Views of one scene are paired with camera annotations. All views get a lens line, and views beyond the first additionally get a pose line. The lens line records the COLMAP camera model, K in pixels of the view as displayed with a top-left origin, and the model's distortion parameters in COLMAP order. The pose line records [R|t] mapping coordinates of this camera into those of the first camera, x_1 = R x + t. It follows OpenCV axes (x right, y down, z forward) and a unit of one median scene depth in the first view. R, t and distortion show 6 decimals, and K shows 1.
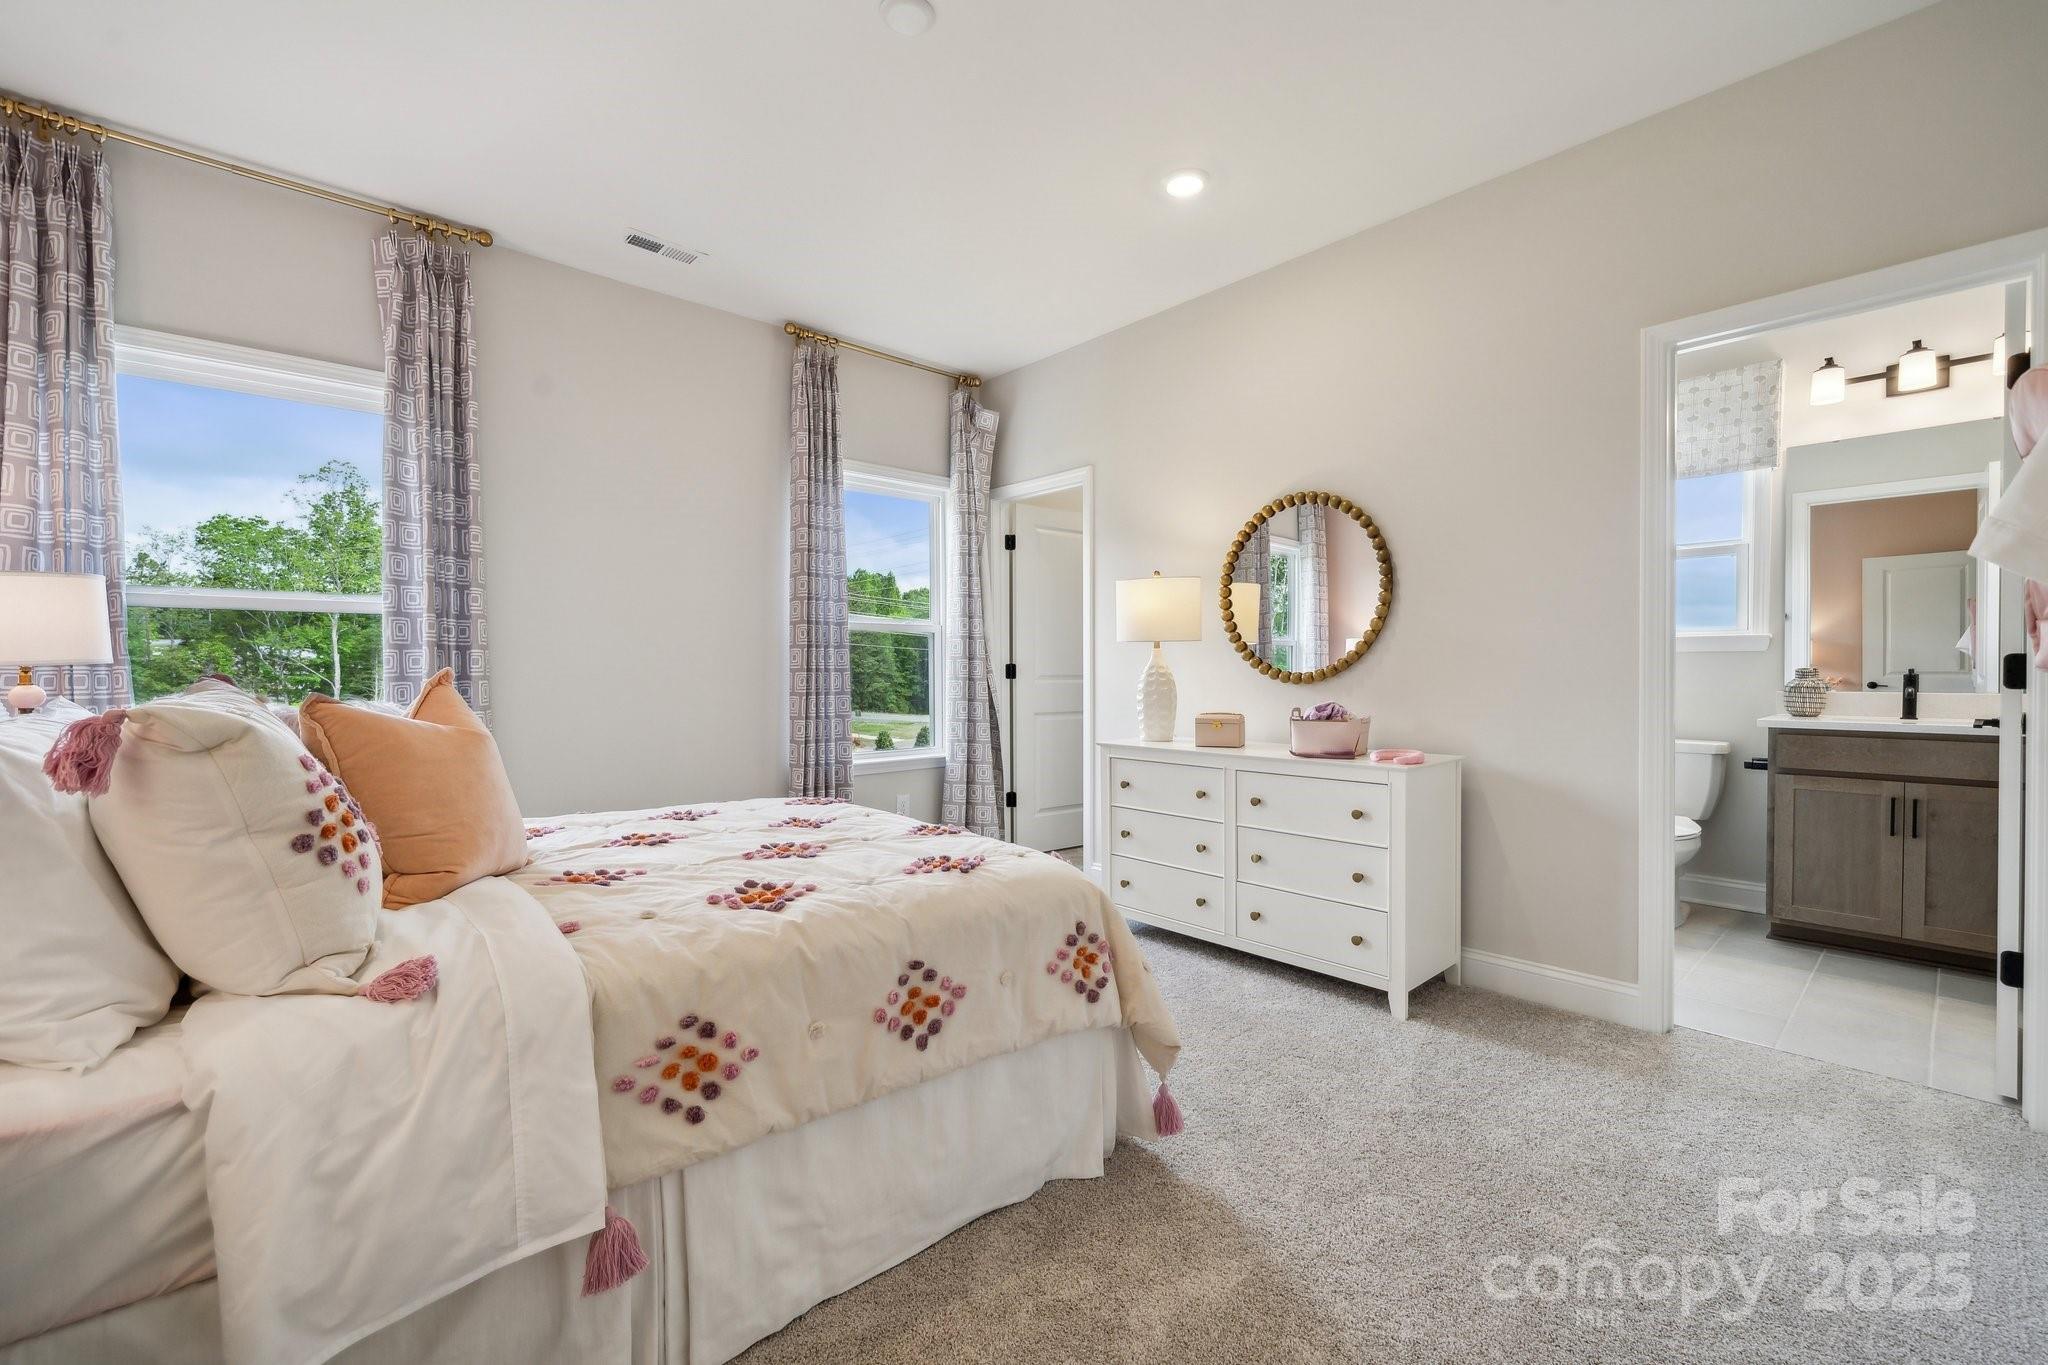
lens RADIAL K [[848.2, 0, 1024.0], [0, 848.2, 682.5], [0, 0, 1]] dist [0.001486, -0.000065]
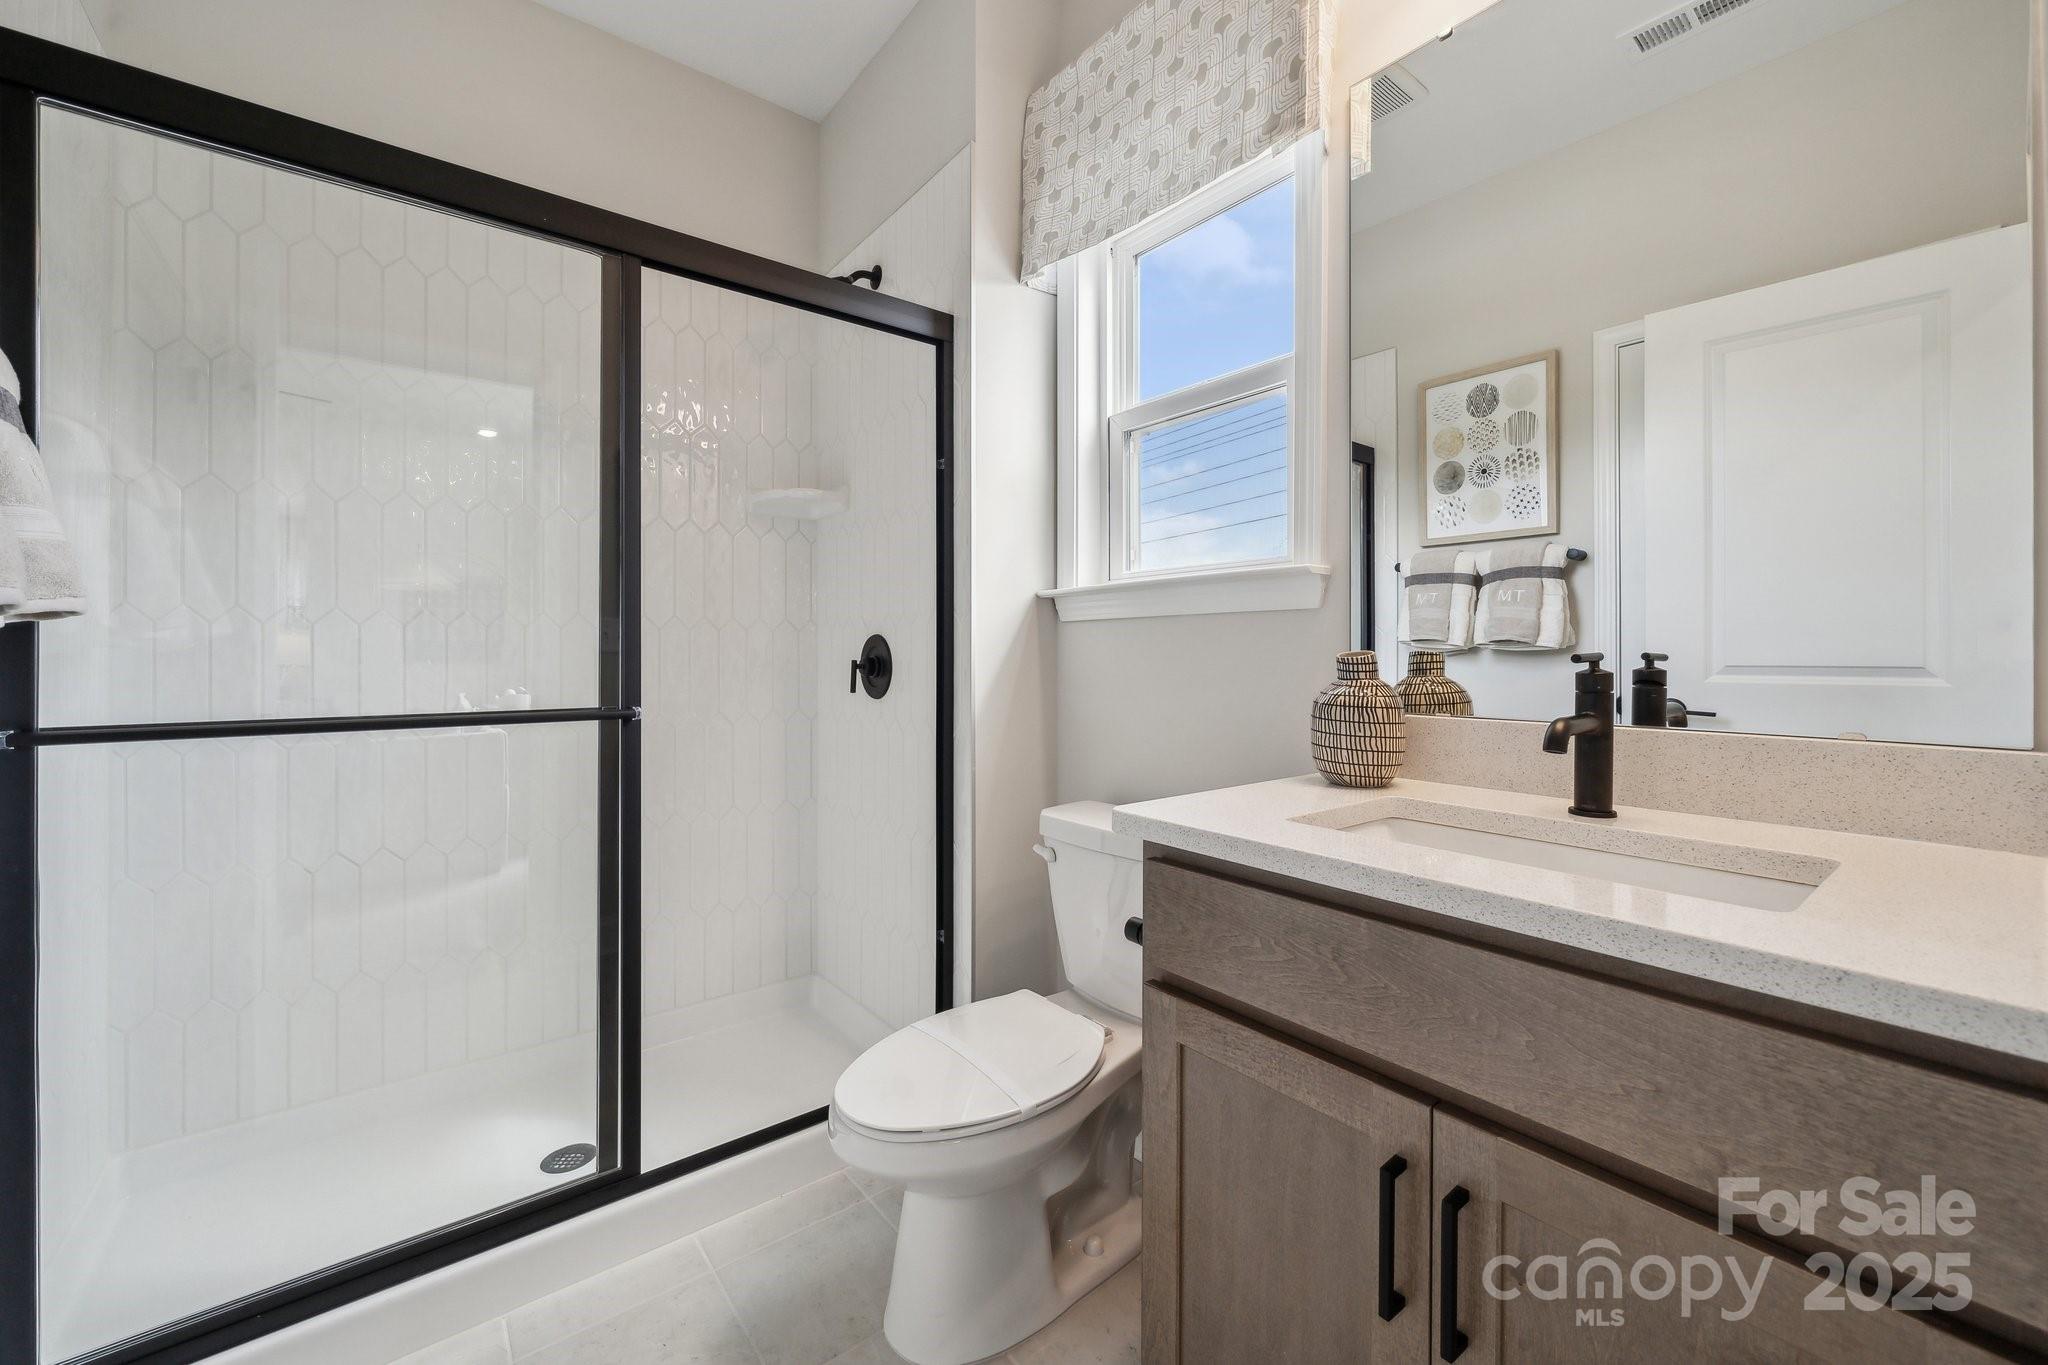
lens RADIAL K [[826.2, 0, 1024.0], [0, 826.2, 682.5], [0, 0, 1]] dist [-0.001560, -0.000190]
pose [[0.999914, -0.000220, -0.013097, 0.375991], [0.000114, 0.999967, -0.008128, -0.000445], [0.013098, 0.008126, 0.999881, 0.309432]]
